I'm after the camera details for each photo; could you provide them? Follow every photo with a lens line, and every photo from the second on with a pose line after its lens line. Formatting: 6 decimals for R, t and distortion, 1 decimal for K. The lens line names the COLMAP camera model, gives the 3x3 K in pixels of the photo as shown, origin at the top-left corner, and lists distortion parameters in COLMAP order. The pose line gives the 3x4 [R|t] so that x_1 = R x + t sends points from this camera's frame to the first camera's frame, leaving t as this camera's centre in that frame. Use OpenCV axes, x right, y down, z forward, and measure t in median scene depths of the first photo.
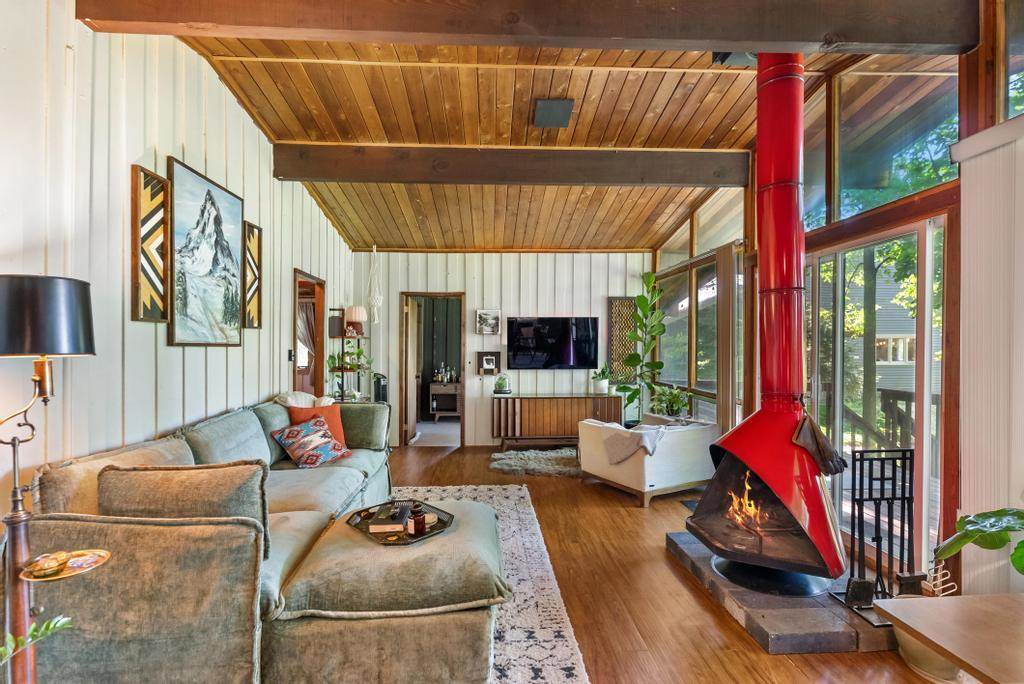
lens RADIAL K [[498.9, 0, 509.4], [0, 498.9, 349.8], [0, 0, 1]] dist [0.008439, 0.002985]
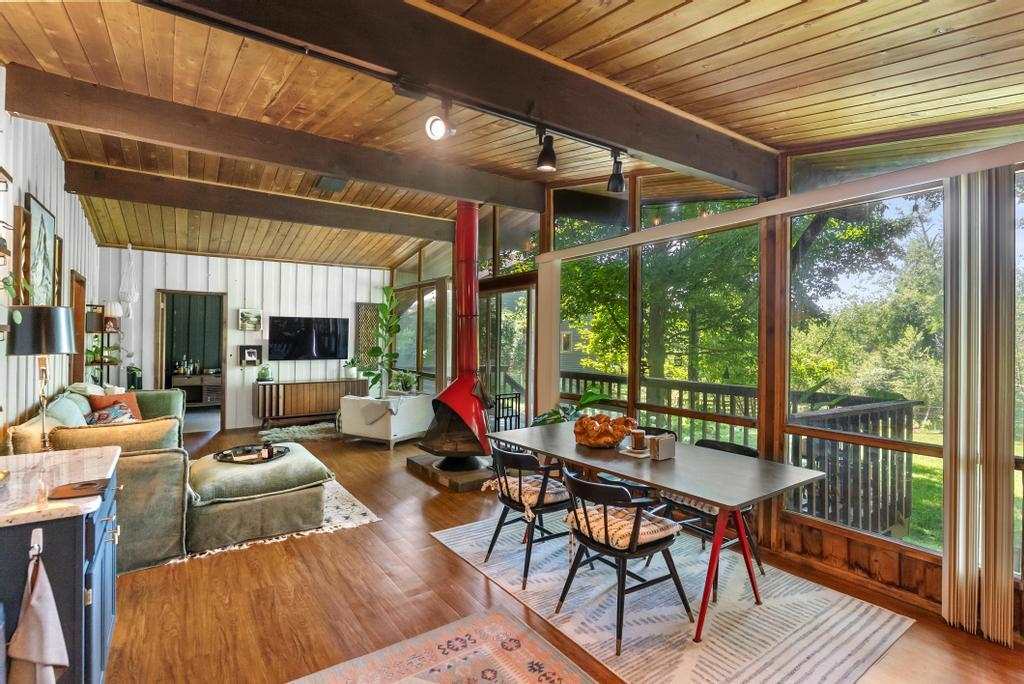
lens RADIAL K [[498.9, 0, 504.6], [0, 498.9, 334.4], [0, 0, 1]] dist [0.008439, 0.002985]
pose [[0.861492, 0.010056, 0.507671, -0.206306], [-0.003902, 0.999905, -0.013185, -0.014883], [-0.507755, 0.009378, 0.861450, -0.487362]]
